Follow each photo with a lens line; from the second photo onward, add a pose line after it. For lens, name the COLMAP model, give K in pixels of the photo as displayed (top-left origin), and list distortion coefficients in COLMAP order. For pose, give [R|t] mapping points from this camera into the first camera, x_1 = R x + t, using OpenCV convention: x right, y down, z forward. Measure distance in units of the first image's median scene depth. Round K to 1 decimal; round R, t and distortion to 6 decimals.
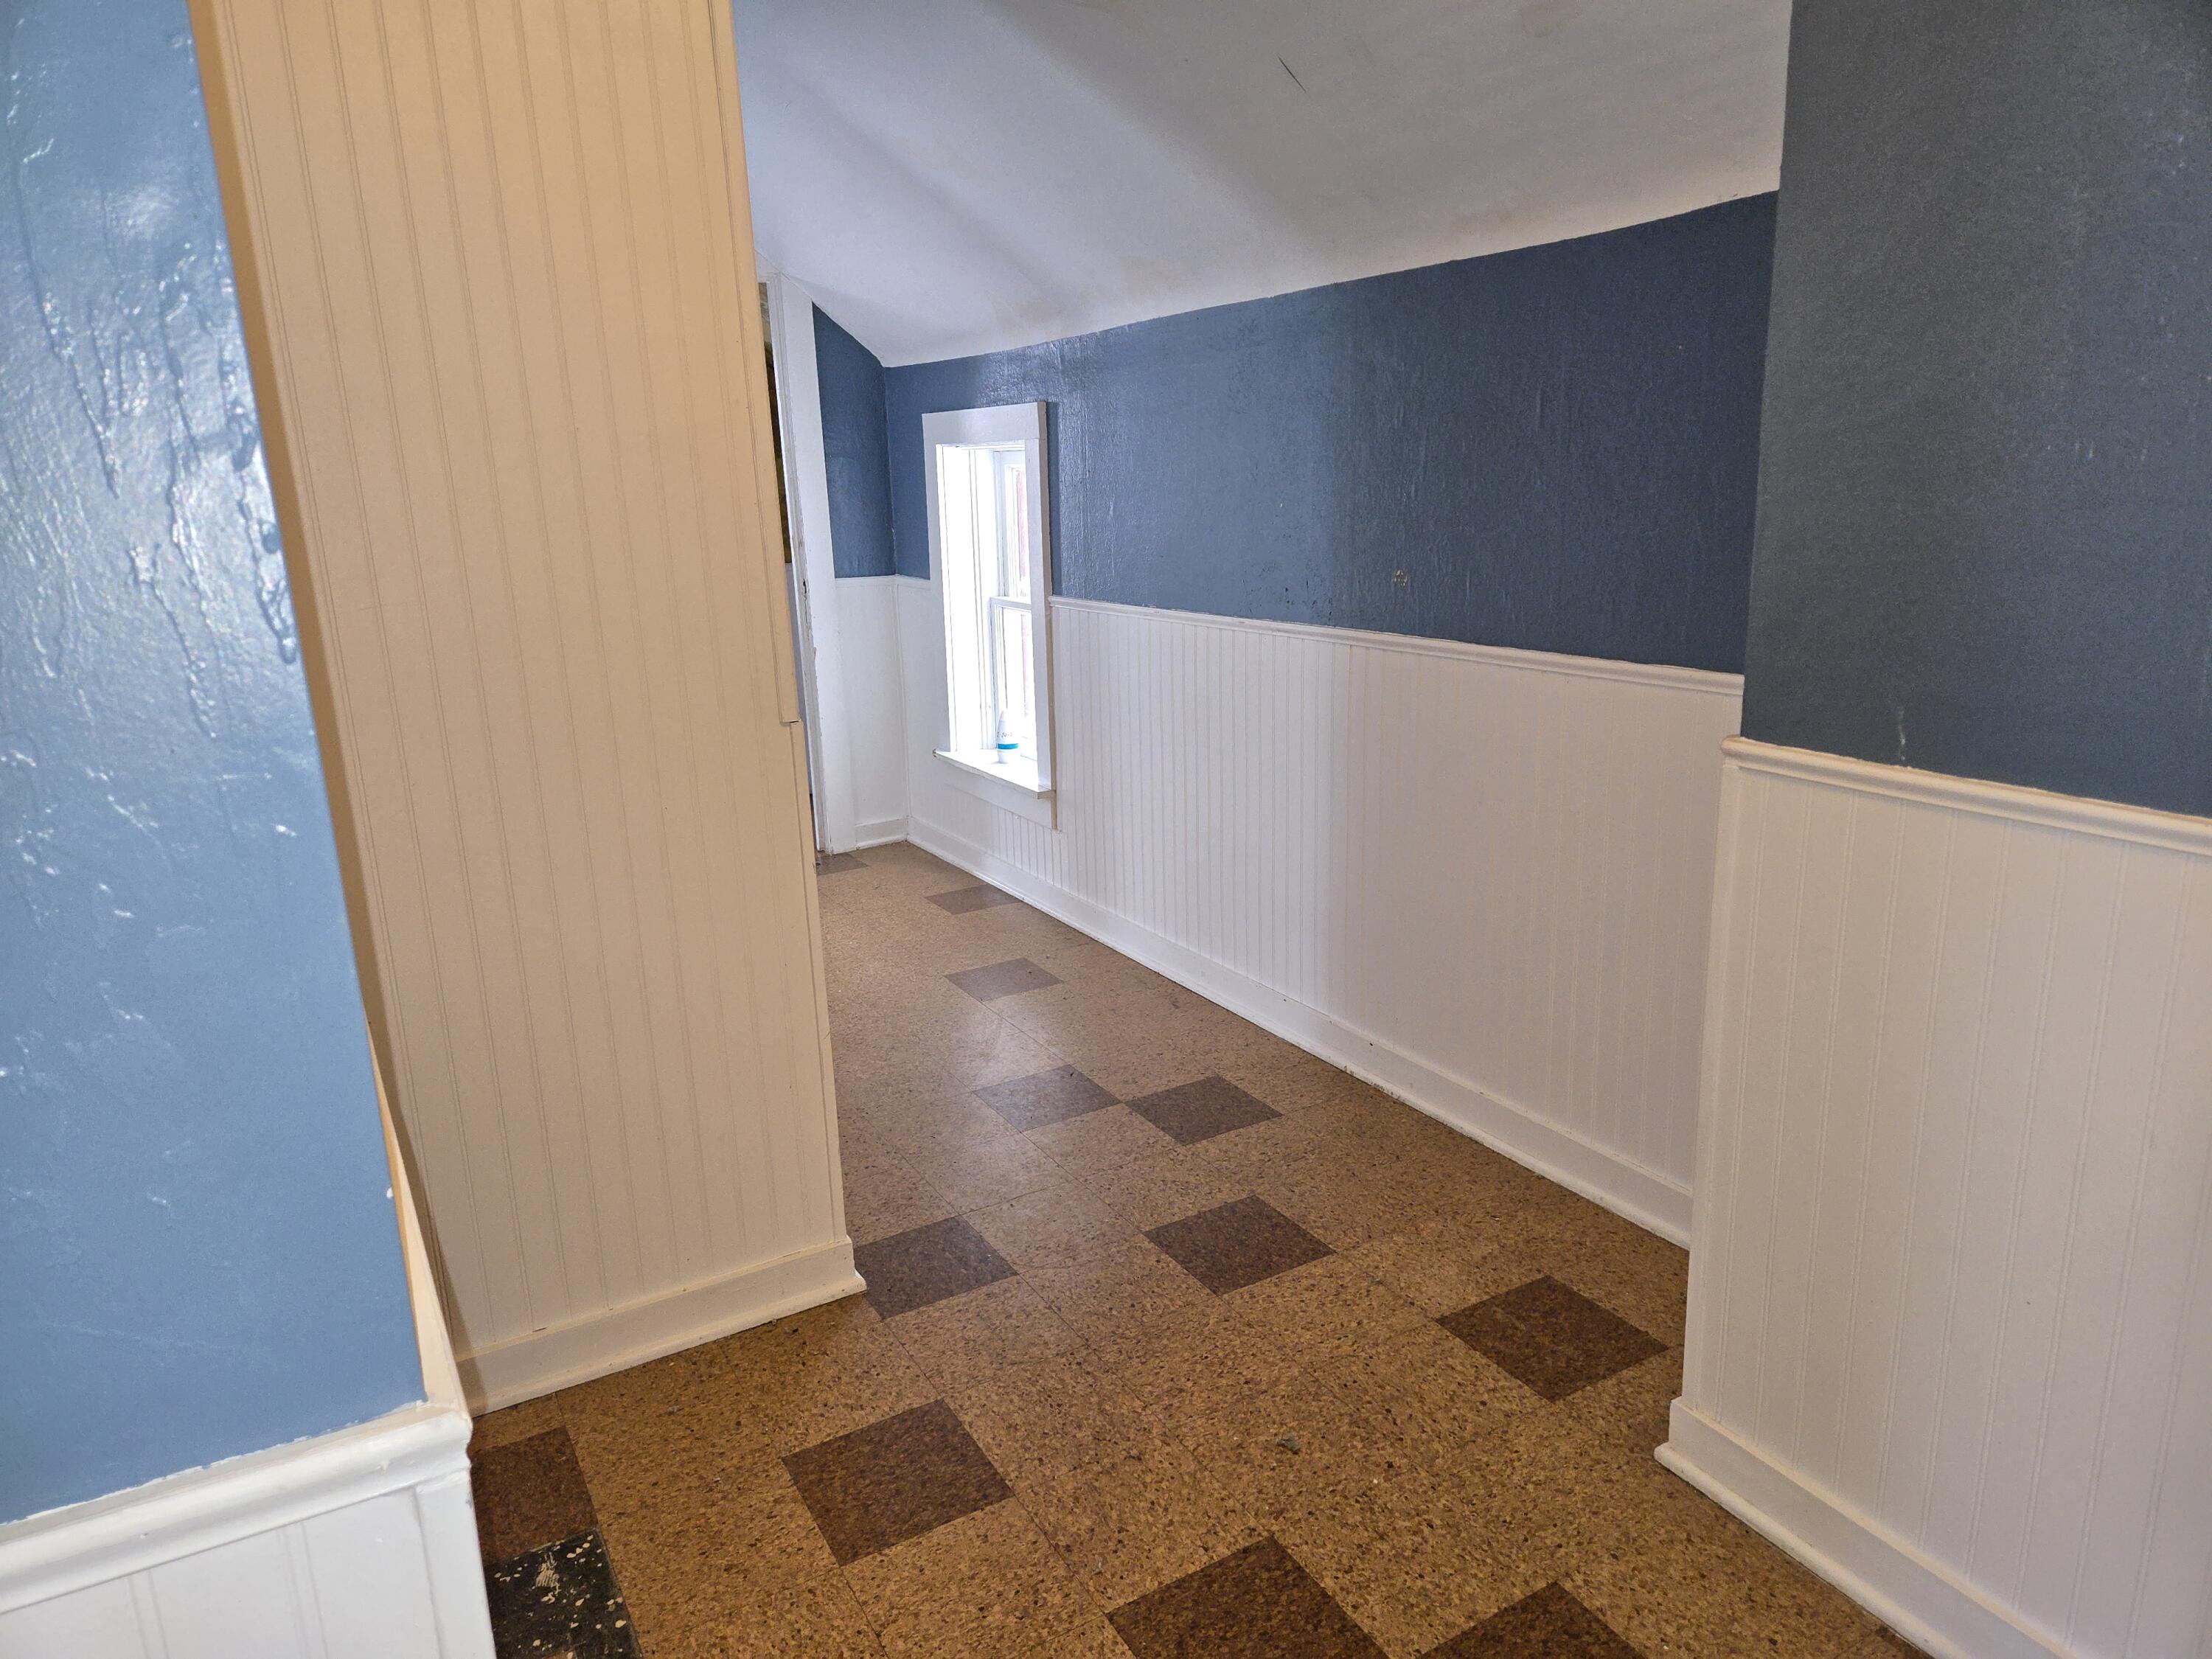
lens RADIAL K [[1468.8, 0, 1106.4], [0, 1468.8, 831.4], [0, 0, 1]] dist [0.001166, 0.000111]
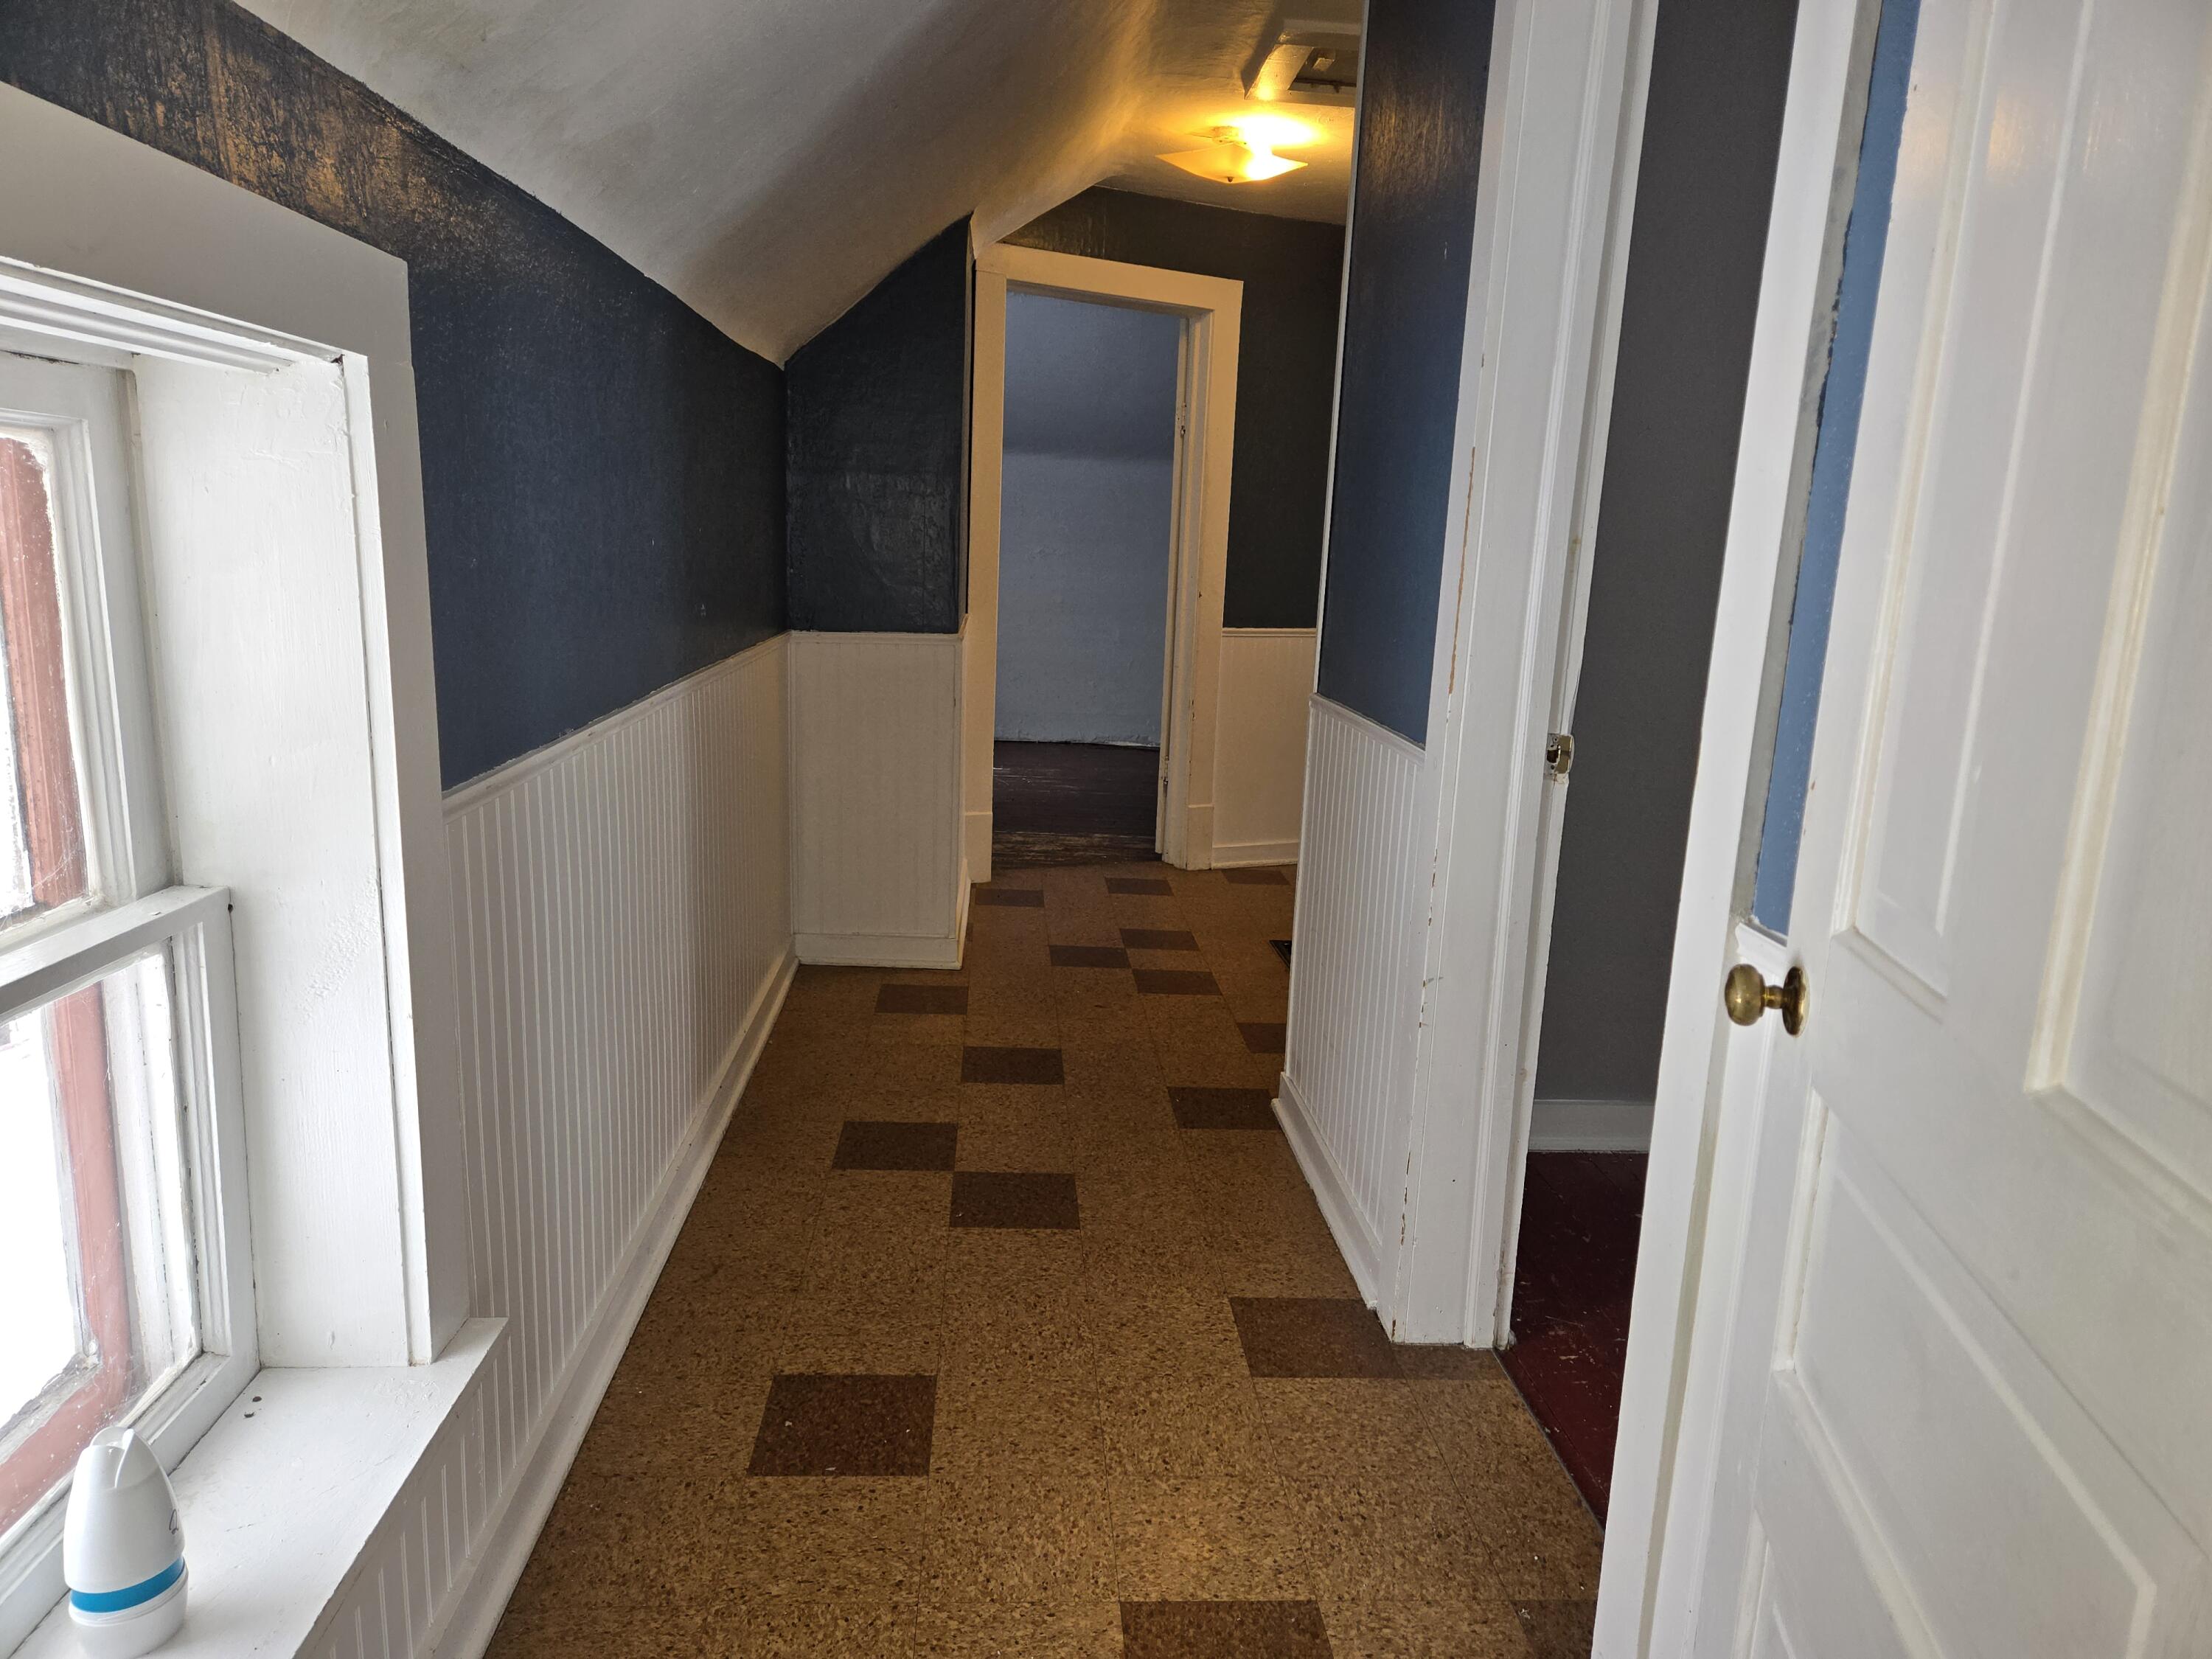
lens RADIAL K [[1468.8, 0, 1104.4], [0, 1468.8, 832.8], [0, 0, 1]] dist [0.001166, 0.000111]
pose [[-0.903852, -0.095937, 0.416950, -0.477337], [0.082830, 0.916861, 0.390519, -0.400976], [-0.419751, 0.387507, -0.820760, 1.742362]]
